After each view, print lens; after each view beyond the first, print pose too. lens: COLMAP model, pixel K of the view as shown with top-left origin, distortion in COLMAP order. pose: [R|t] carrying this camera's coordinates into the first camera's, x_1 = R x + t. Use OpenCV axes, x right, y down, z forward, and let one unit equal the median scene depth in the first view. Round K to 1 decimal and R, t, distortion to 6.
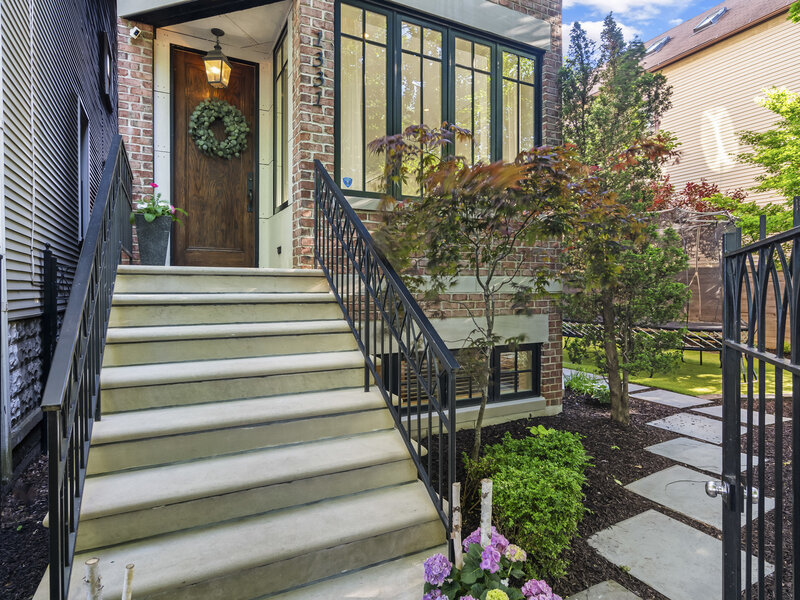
lens RADIAL K [[464.1, 0, 400.9], [0, 464.1, 297.1], [0, 0, 1]] dist [-0.007448, -0.000768]
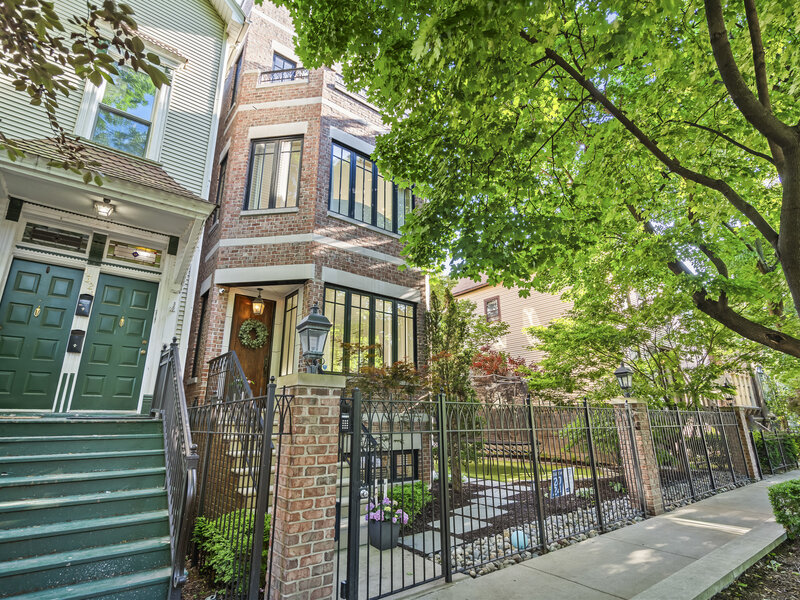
lens RADIAL K [[411.4, 0, 401.3], [0, 411.4, 300.8], [0, 0, 1]] dist [0.000531, 0.000062]
pose [[0.980891, 0.055584, 0.186449, -0.116672], [0.002824, 0.954152, -0.299309, 0.019479], [-0.194537, 0.294116, 0.935762, -0.769449]]
